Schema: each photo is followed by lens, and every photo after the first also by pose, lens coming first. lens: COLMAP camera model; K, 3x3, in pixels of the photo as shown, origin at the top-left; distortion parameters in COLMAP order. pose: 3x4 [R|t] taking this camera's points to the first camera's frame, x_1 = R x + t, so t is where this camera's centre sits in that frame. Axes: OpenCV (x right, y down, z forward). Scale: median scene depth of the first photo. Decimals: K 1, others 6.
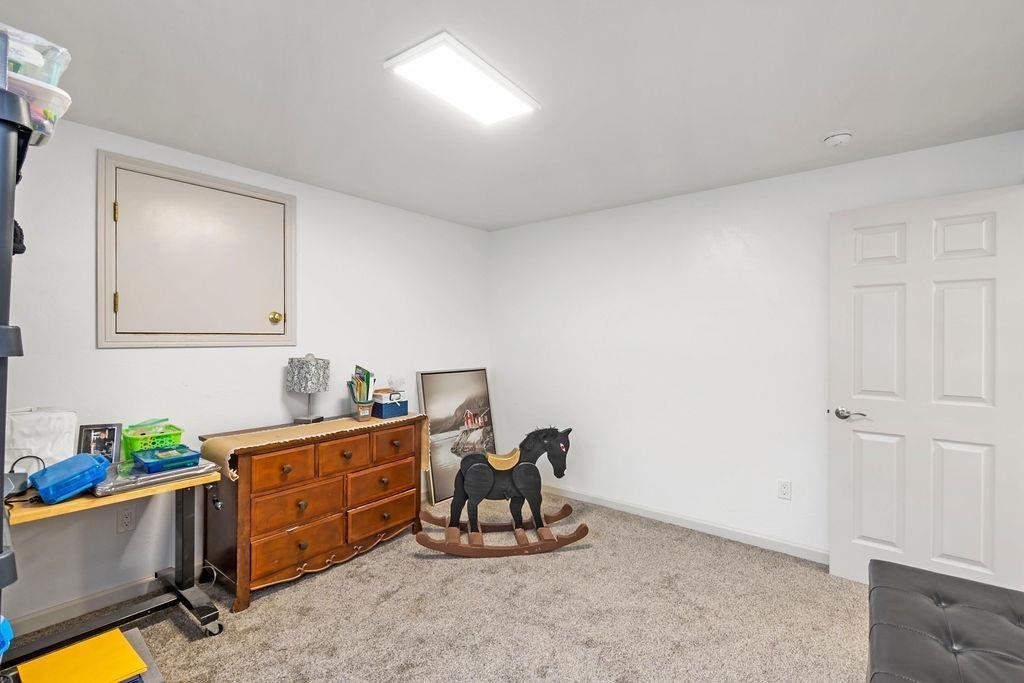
lens RADIAL K [[457.0, 0, 515.1], [0, 457.0, 337.8], [0, 0, 1]] dist [0.003627, -0.002647]
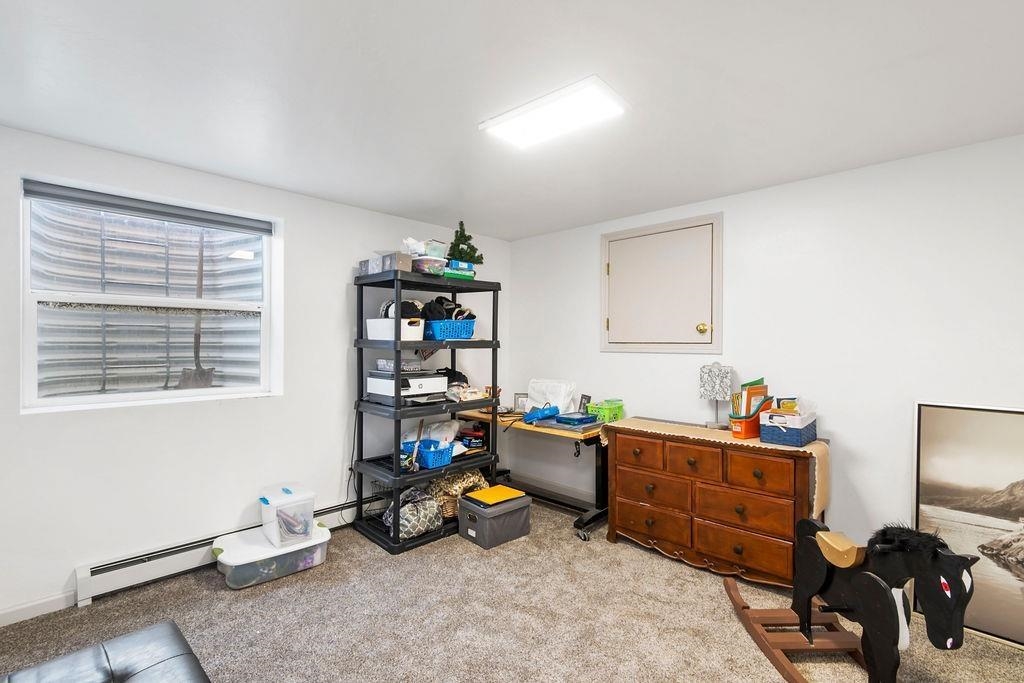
lens RADIAL K [[457.0, 0, 510.4], [0, 457.0, 344.0], [0, 0, 1]] dist [0.003627, -0.002647]
pose [[-0.086053, -0.001163, -0.996290, 0.640352], [-0.006516, 0.999979, -0.000604, -0.002517], [0.996269, 0.006440, -0.086059, 0.638631]]
